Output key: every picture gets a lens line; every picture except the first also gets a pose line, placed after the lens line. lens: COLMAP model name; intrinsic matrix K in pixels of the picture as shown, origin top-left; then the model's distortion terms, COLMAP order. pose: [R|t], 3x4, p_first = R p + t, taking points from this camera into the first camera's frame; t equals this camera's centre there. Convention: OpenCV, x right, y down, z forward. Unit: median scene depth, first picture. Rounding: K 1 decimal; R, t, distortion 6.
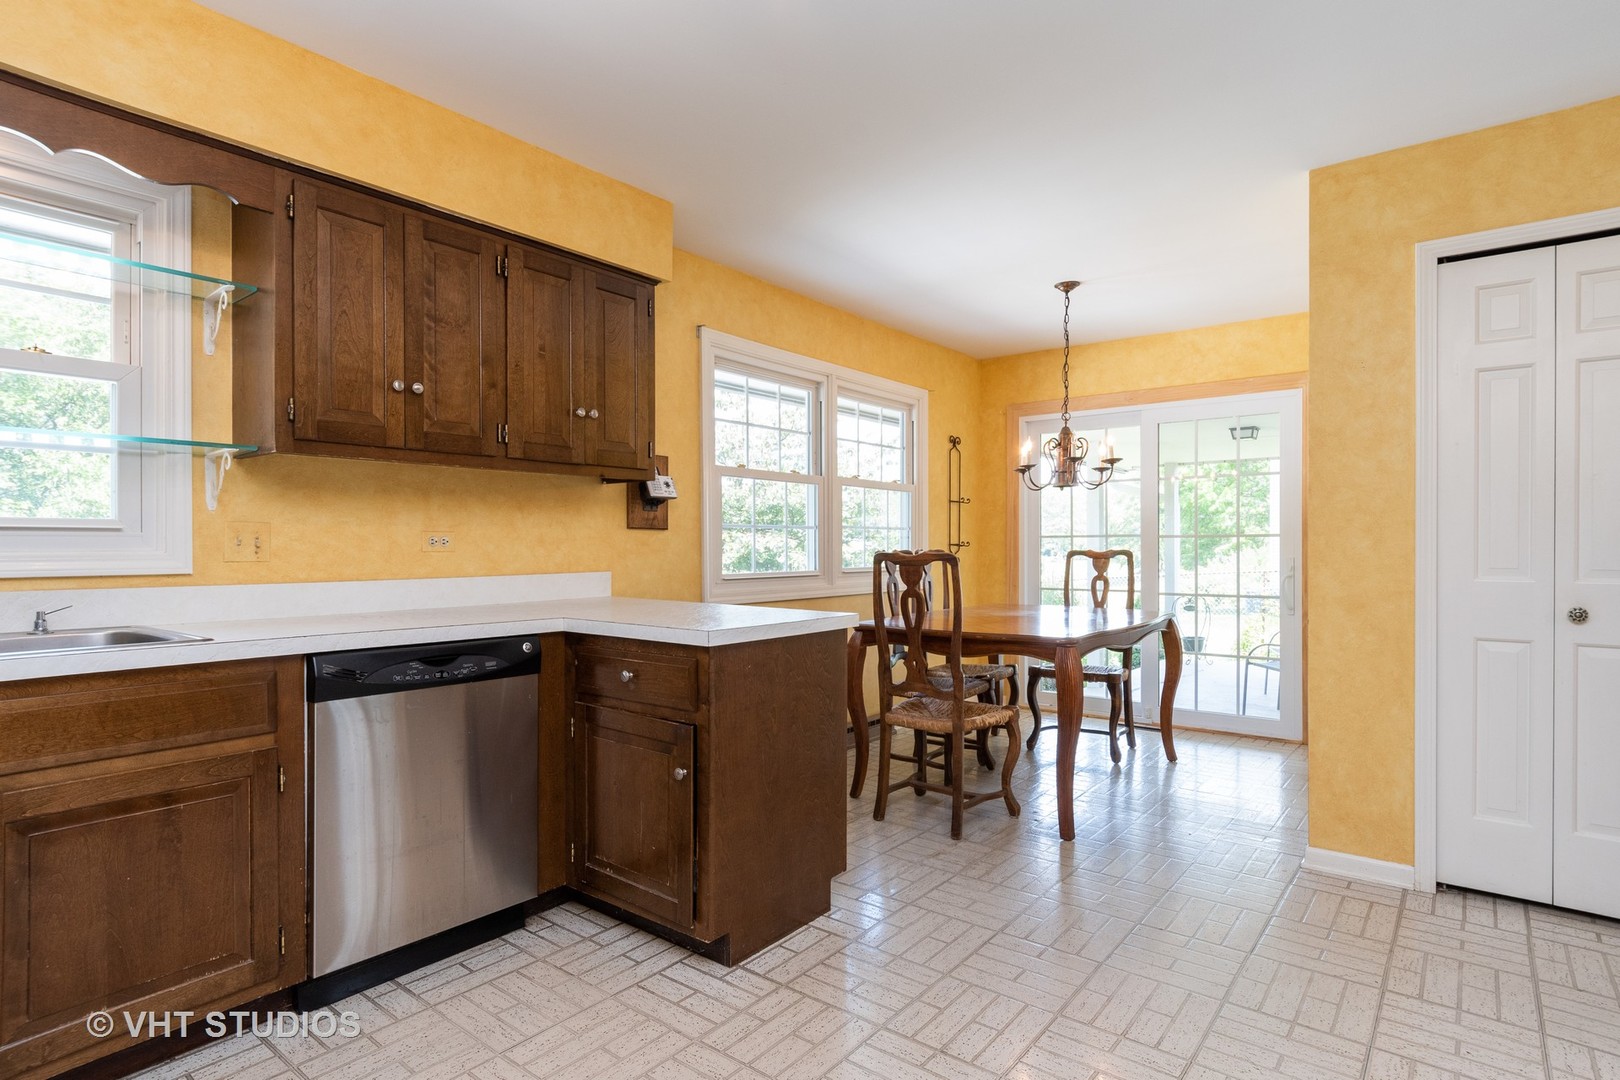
lens RADIAL K [[846.1, 0, 810.0], [0, 846.1, 540.0], [0, 0, 1]] dist [-0.016192, -0.000425]
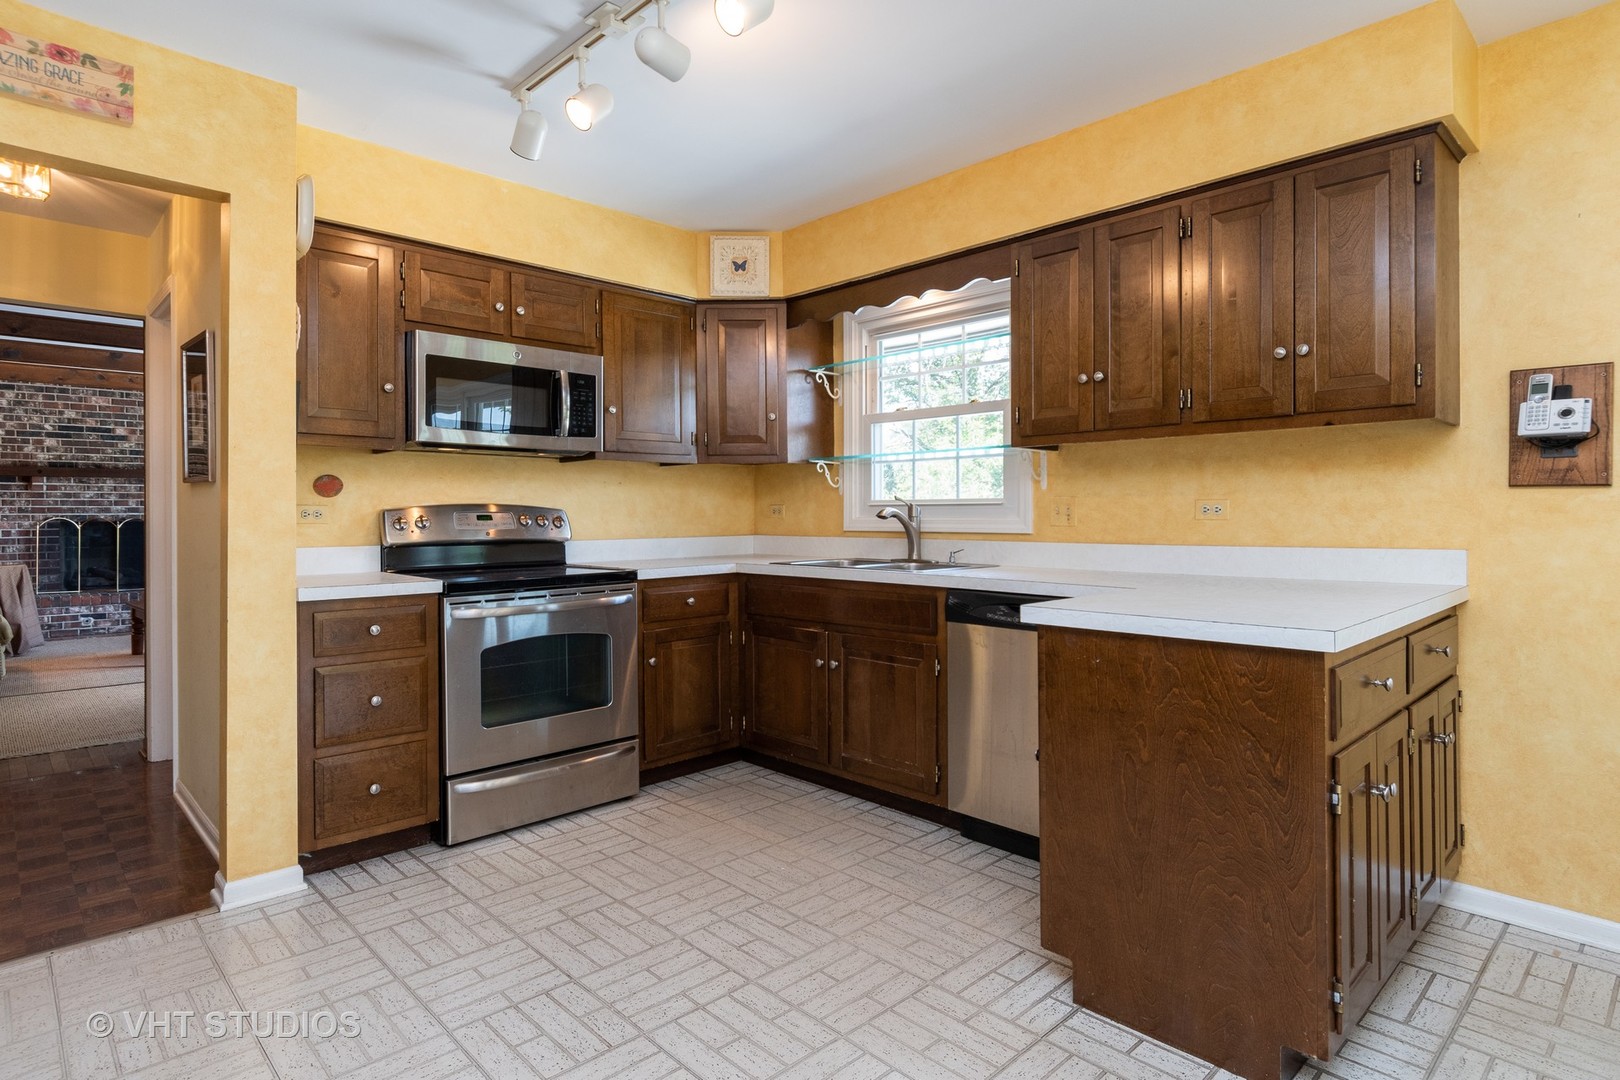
lens RADIAL K [[864.6, 0, 822.1], [0, 864.6, 503.5], [0, 0, 1]] dist [-0.016044, 0.000325]
pose [[-0.145875, -0.011771, -0.989233, 0.709651], [0.009750, 0.999864, -0.013335, 0.004095], [0.989255, -0.011591, -0.145740, 0.759954]]
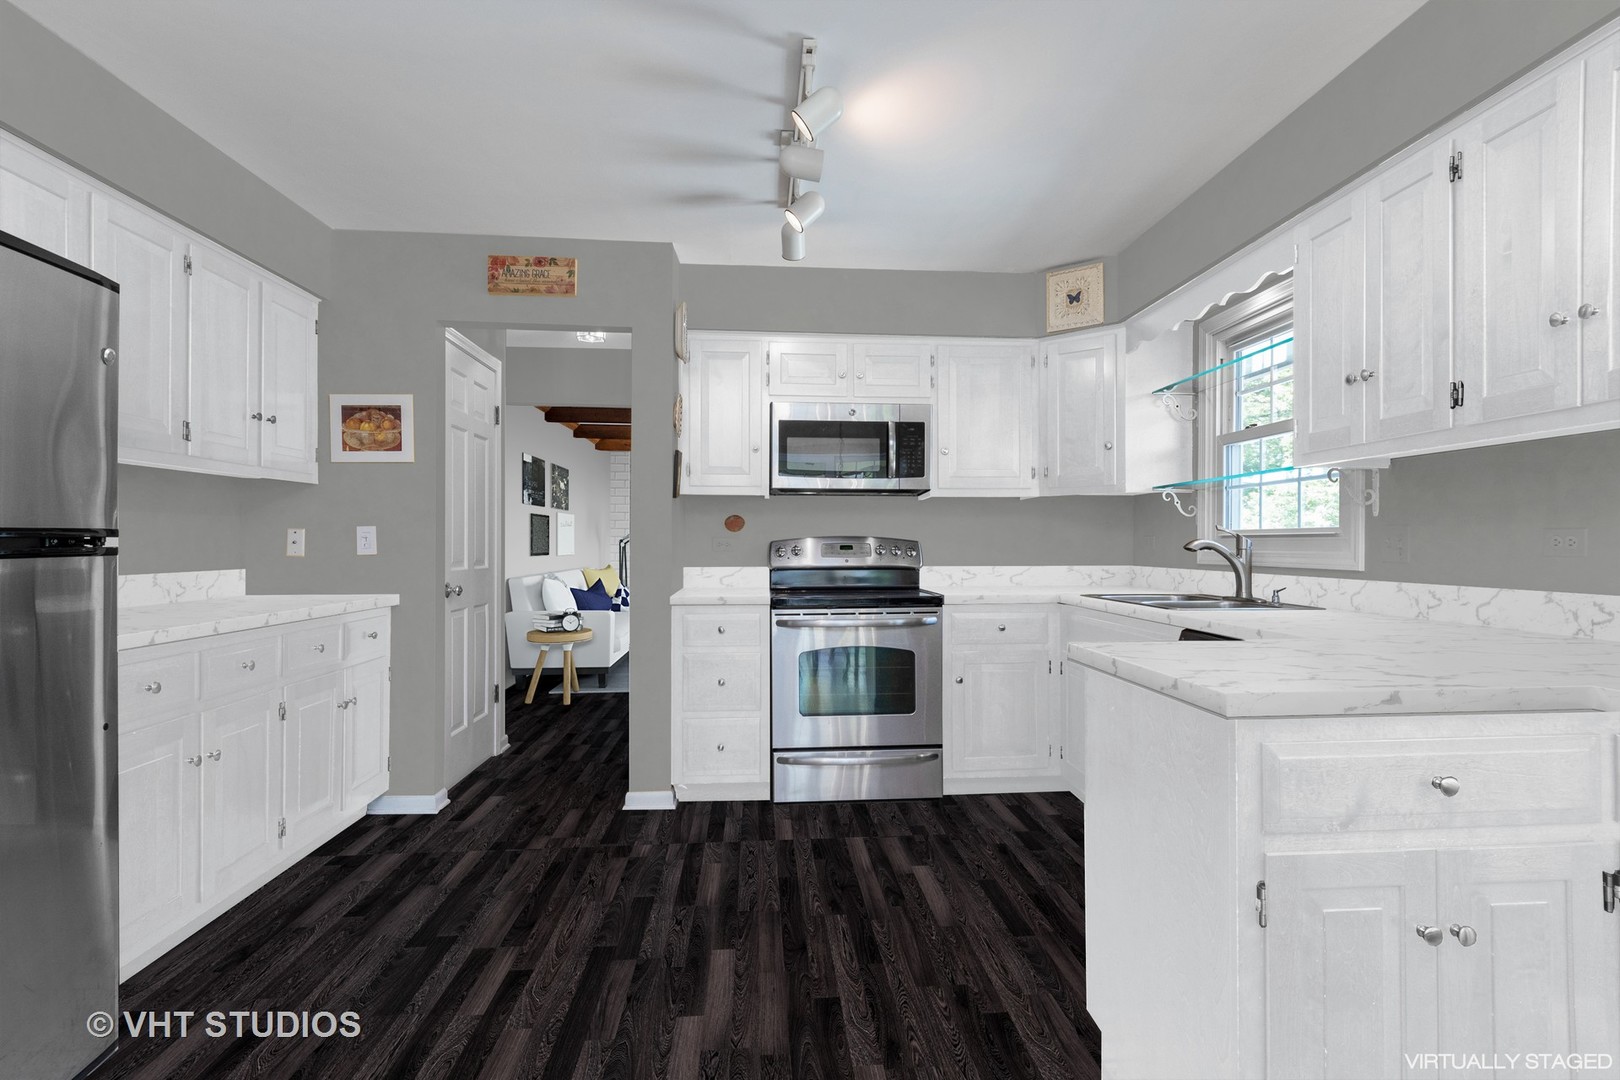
lens RADIAL K [[846.1, 0, 810.0], [0, 846.1, 540.0], [0, 0, 1]] dist [-0.016192, -0.000425]
pose [[-0.749033, -0.004999, -0.662514, 0.561679], [0.002672, 0.999941, -0.010566, 0.006013], [0.662528, -0.009685, -0.748975, 1.215569]]
